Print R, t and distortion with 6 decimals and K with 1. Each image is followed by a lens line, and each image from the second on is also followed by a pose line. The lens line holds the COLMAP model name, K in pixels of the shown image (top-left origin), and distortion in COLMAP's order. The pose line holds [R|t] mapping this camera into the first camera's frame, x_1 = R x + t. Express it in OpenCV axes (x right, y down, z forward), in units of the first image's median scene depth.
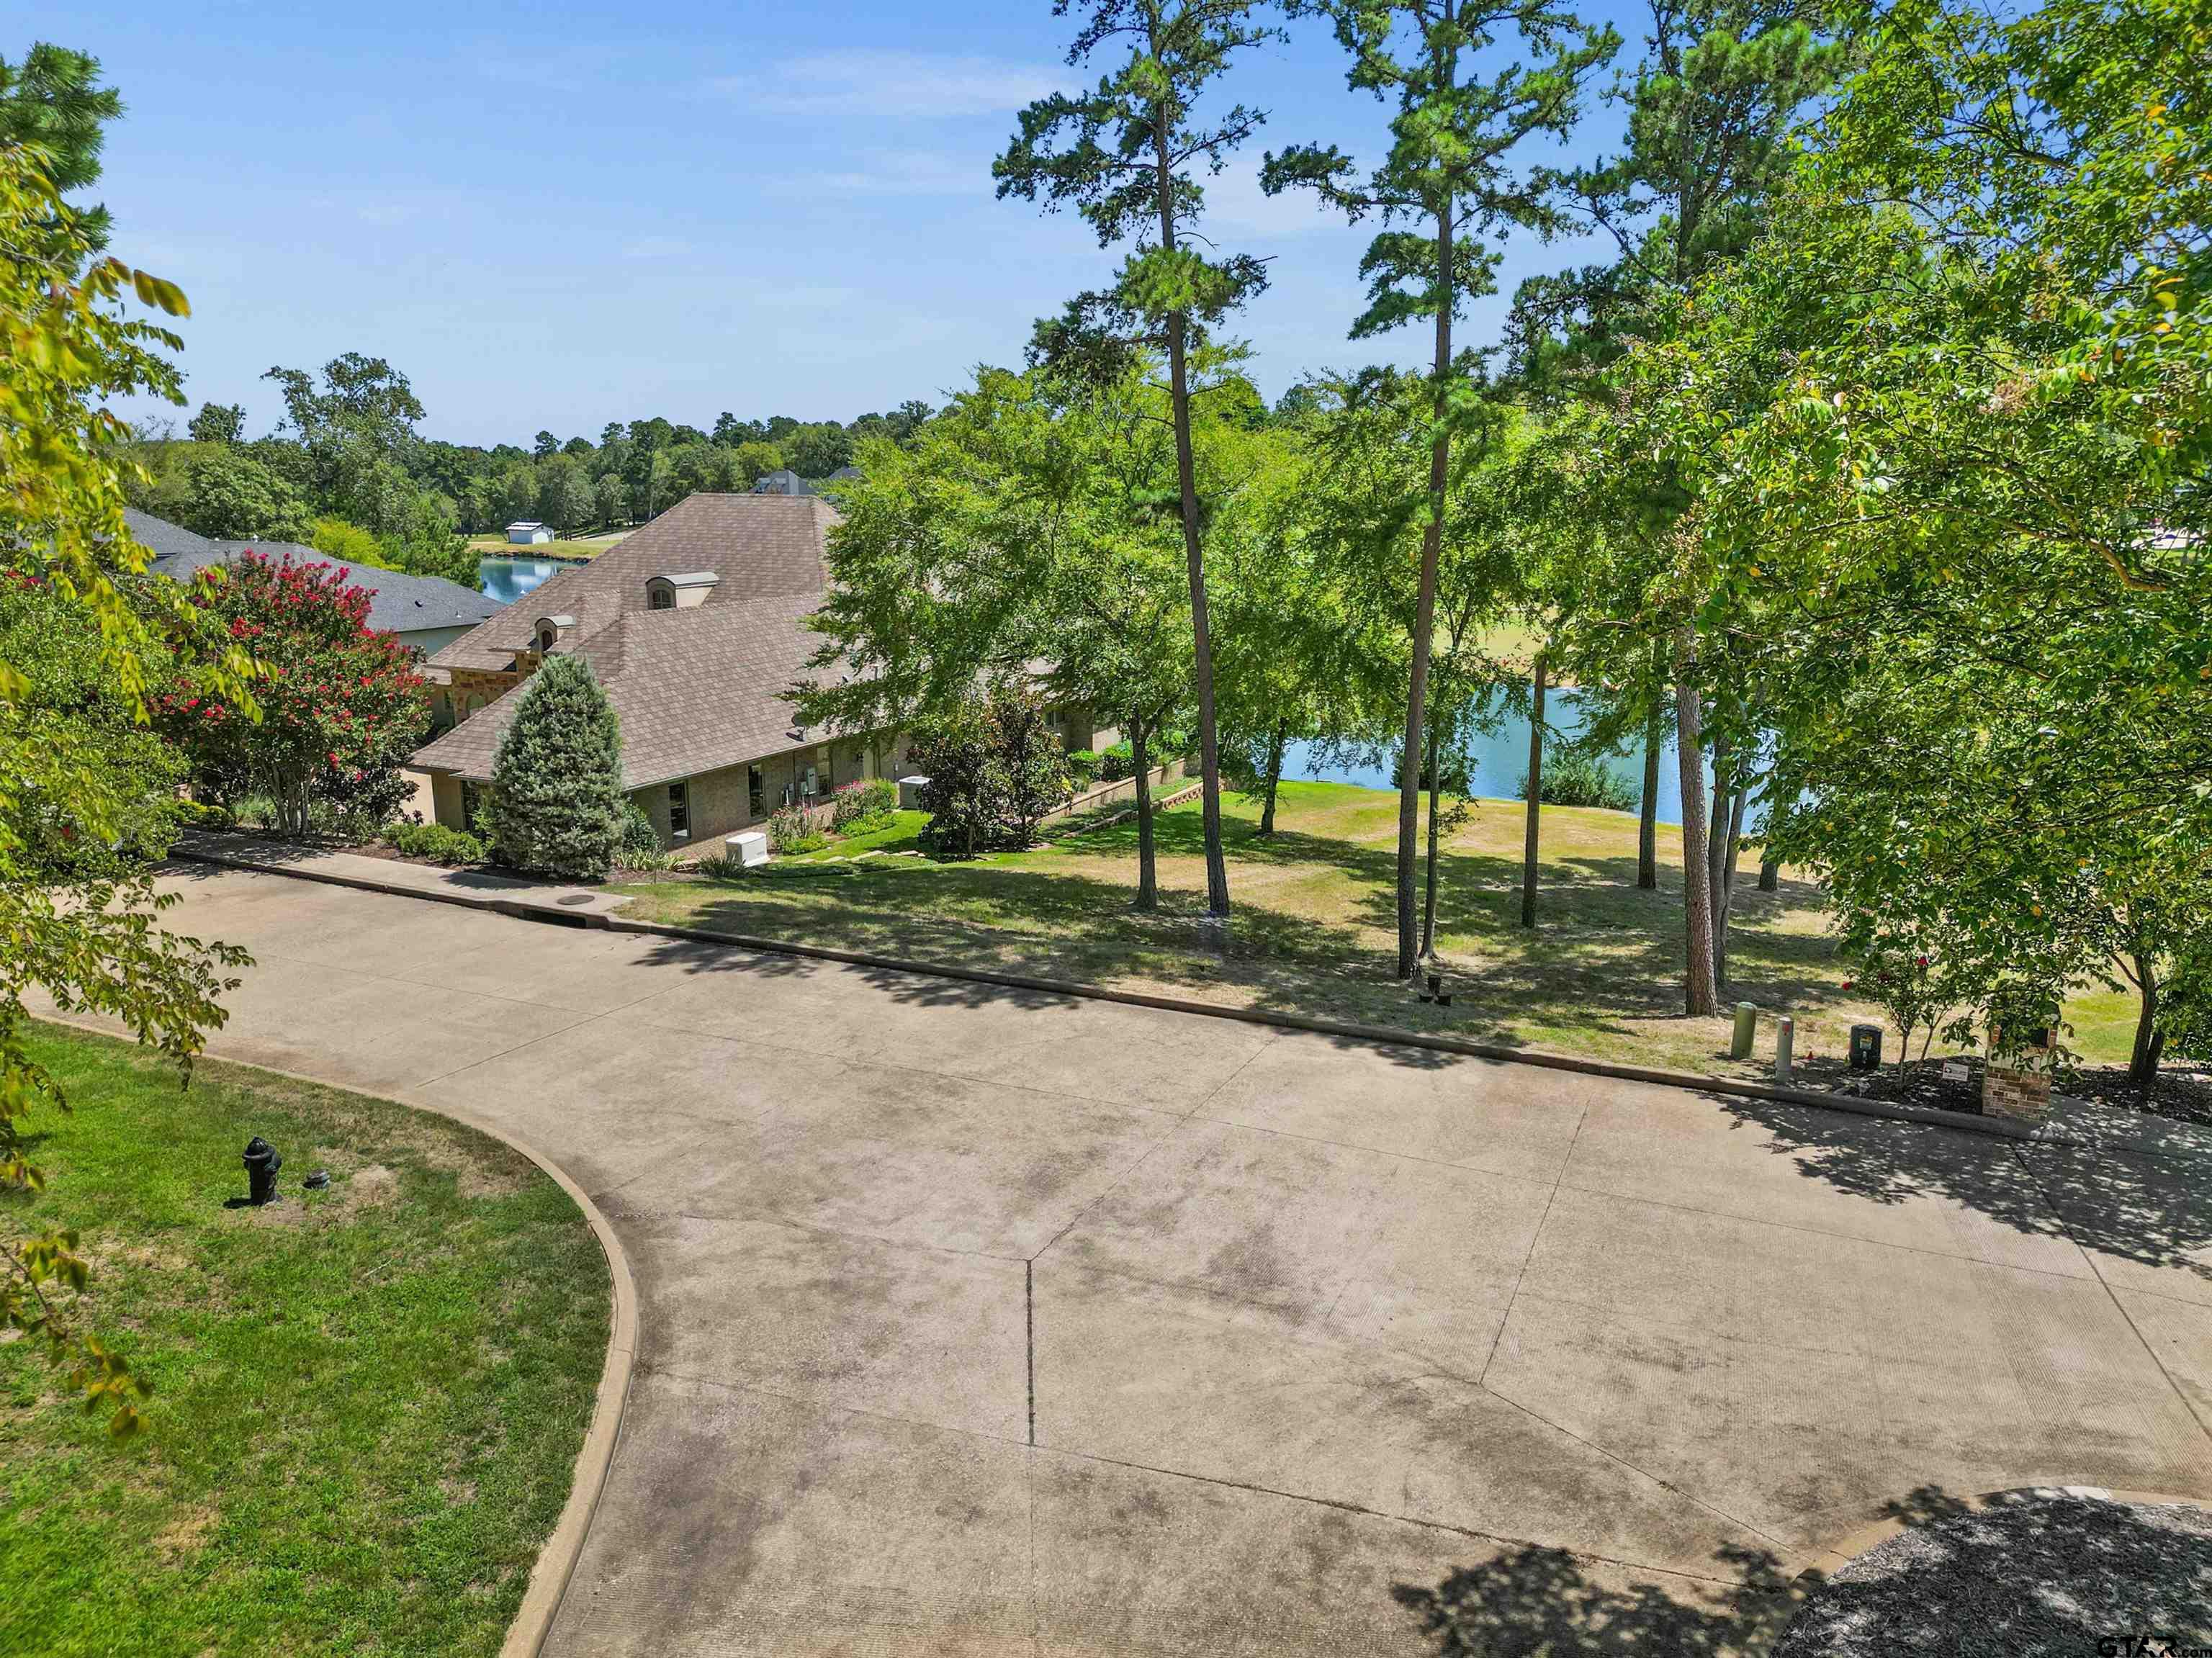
lens RADIAL K [[1549.6, 0, 1106.0], [0, 1549.6, 829.0], [0, 0, 1]] dist [0.066202, -0.102707]
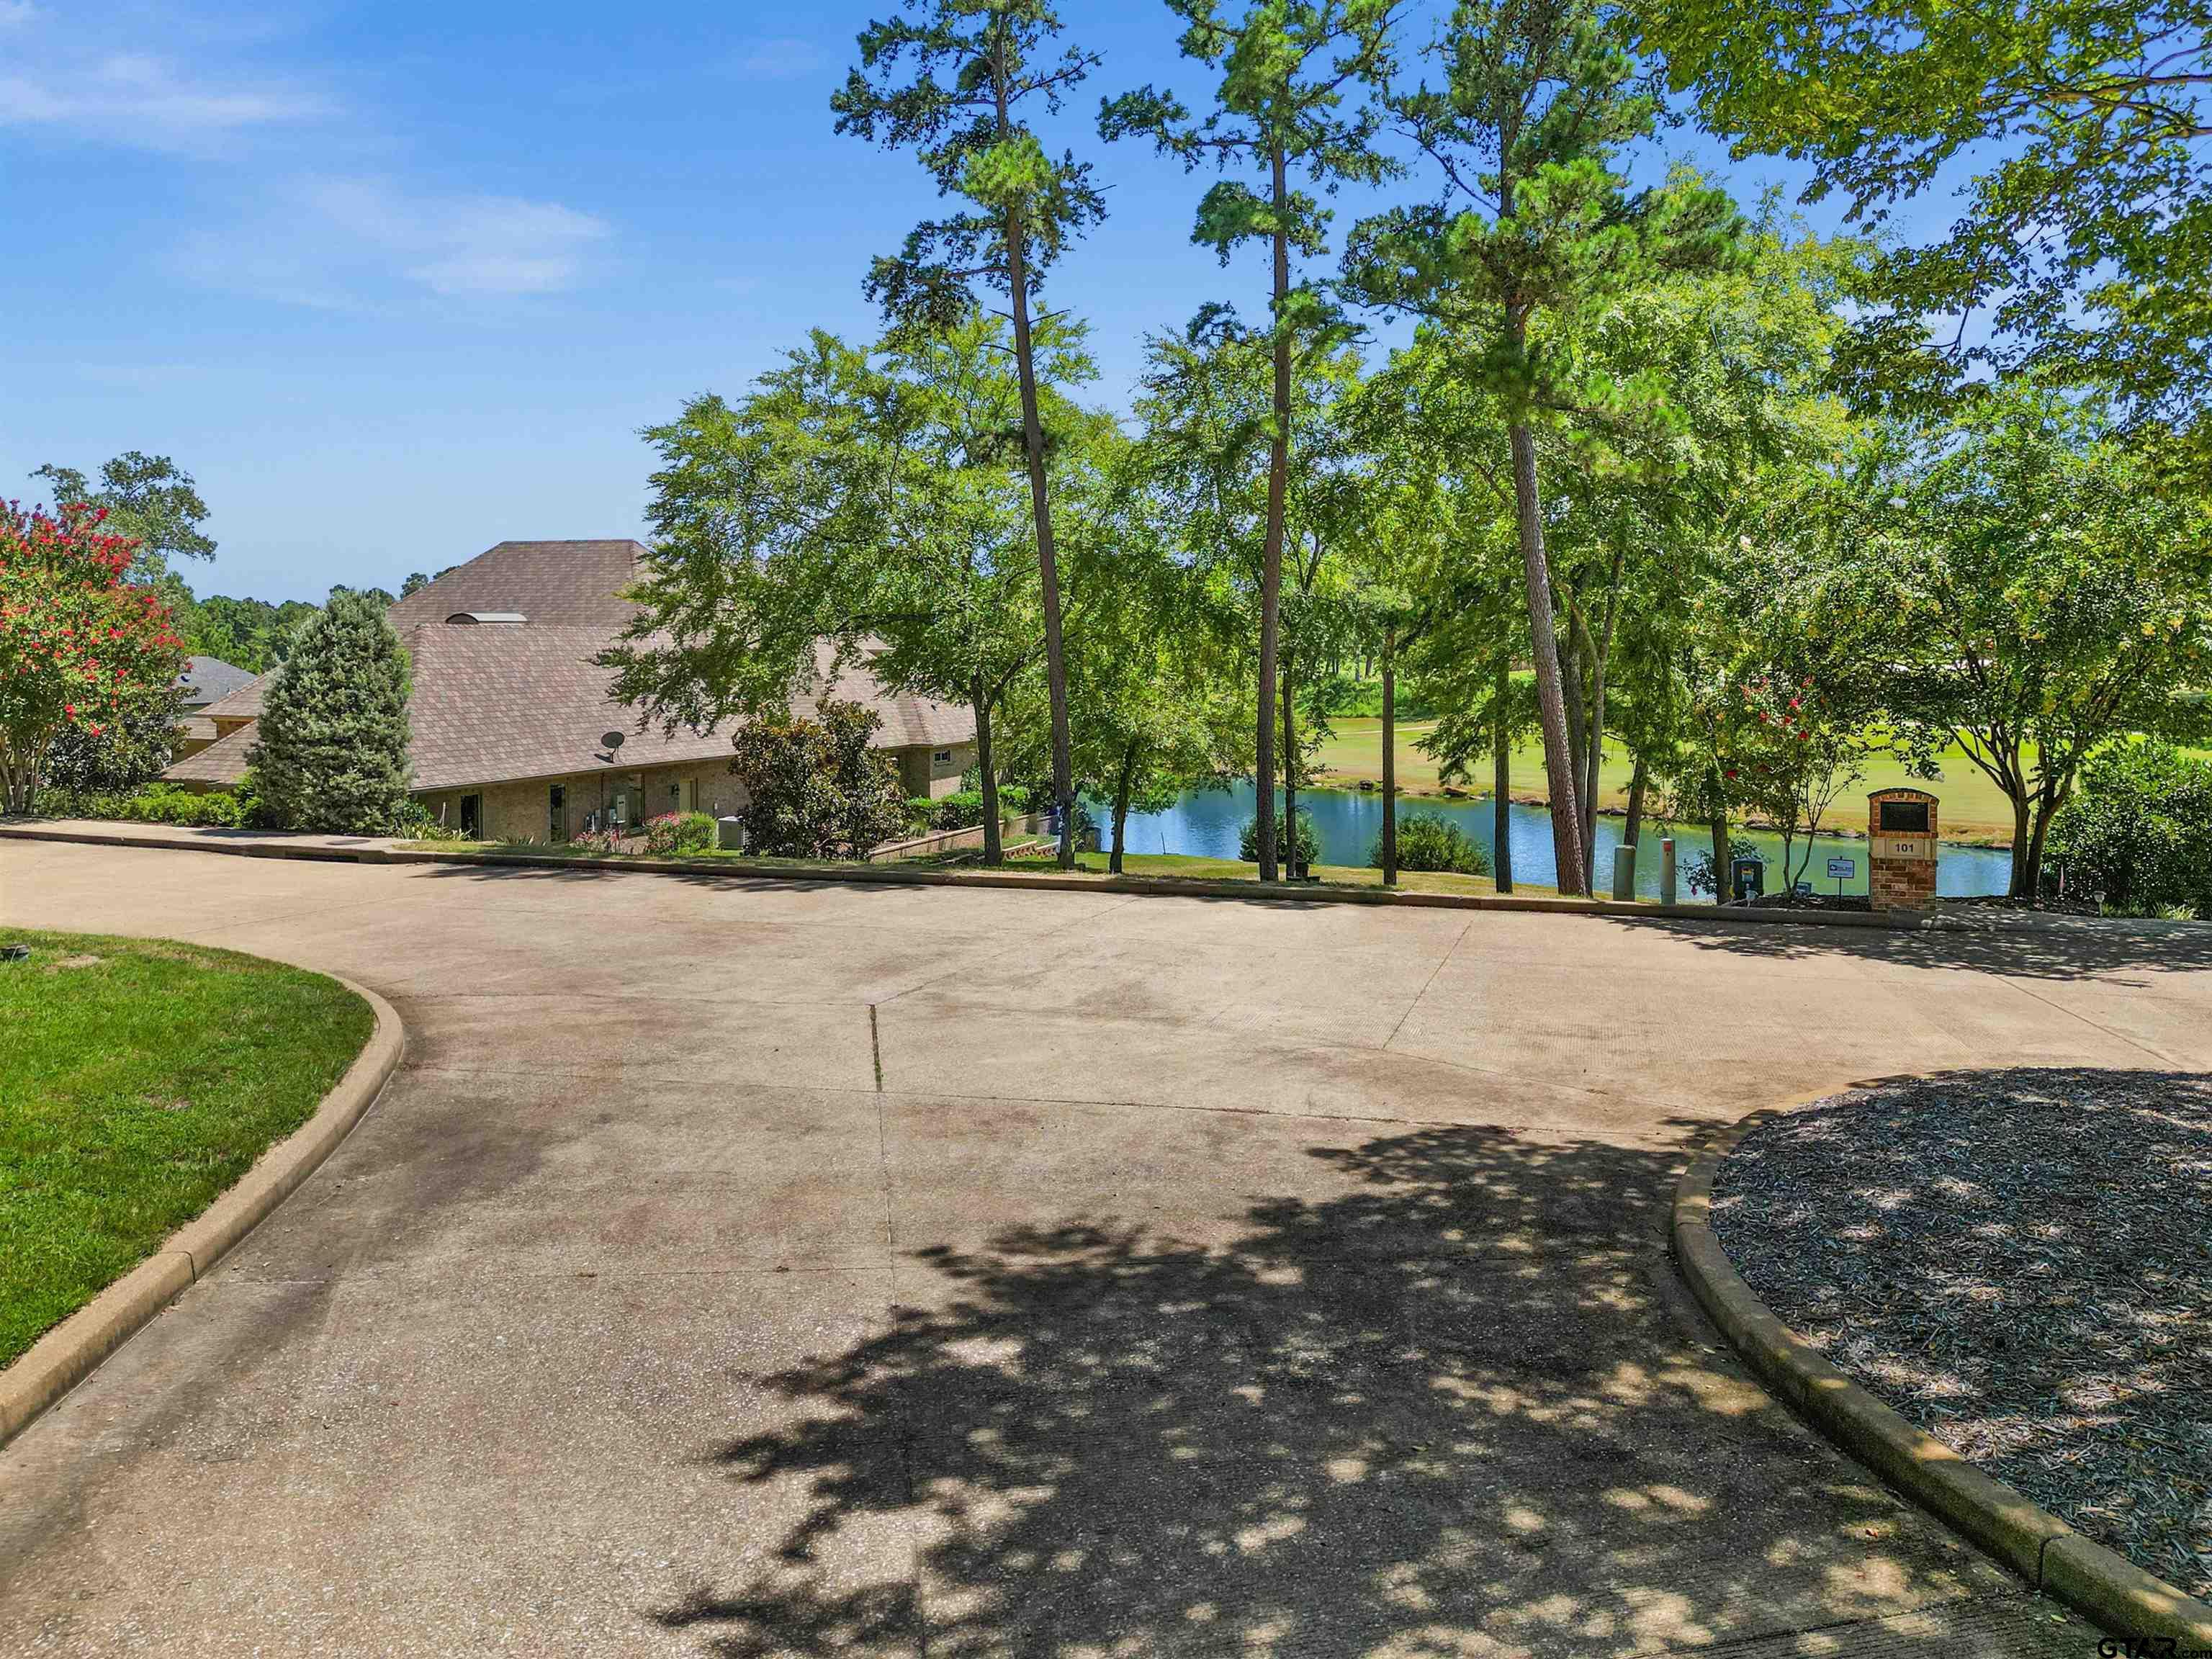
lens RADIAL K [[1611.9, 0, 1106.0], [0, 1611.9, 829.5], [0, 0, 1]] dist [0.047152, -0.069324]
pose [[0.994231, -0.002593, 0.107229, -0.009959], [0.022073, 0.983257, -0.180883, 0.223950], [-0.104964, 0.182207, 0.977642, 0.050073]]
